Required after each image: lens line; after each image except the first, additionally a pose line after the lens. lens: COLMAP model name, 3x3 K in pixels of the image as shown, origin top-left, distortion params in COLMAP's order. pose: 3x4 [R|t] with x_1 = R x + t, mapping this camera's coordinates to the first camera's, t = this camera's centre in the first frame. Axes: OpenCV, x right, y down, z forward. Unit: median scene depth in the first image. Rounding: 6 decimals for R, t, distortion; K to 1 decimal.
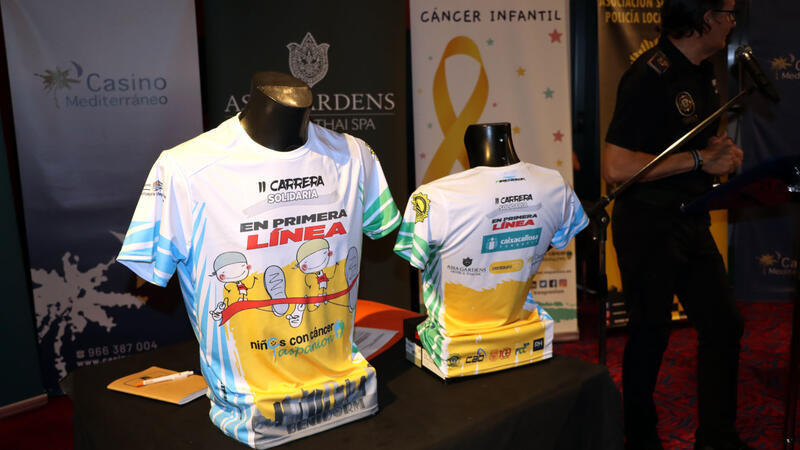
lens RADIAL K [[831.1, 0, 406.9], [0, 831.1, 225.7], [0, 0, 1]] dist [-0.061601, 0.000000]
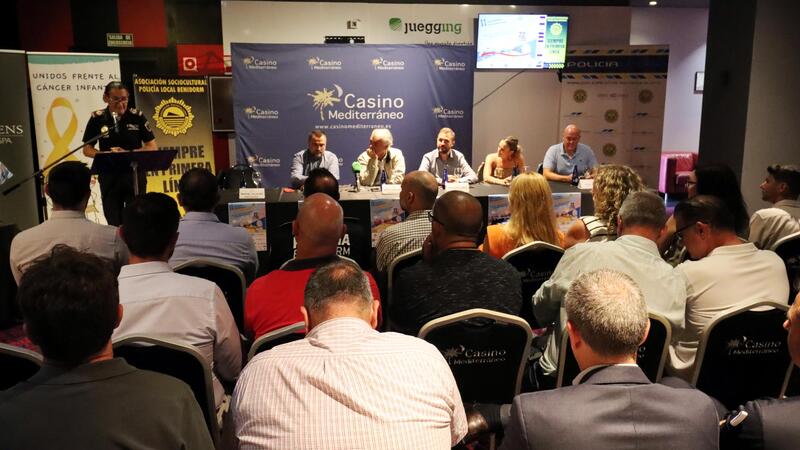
lens RADIAL K [[647.8, 0, 416.5], [0, 647.8, 206.7], [0, 0, 1]] dist [-0.002430, -0.011191]
pose [[0.958167, -0.023677, 0.285229, 0.535802], [0.028164, 0.999536, -0.011639, 0.099065], [-0.284821, 0.019186, 0.958389, -0.922016]]
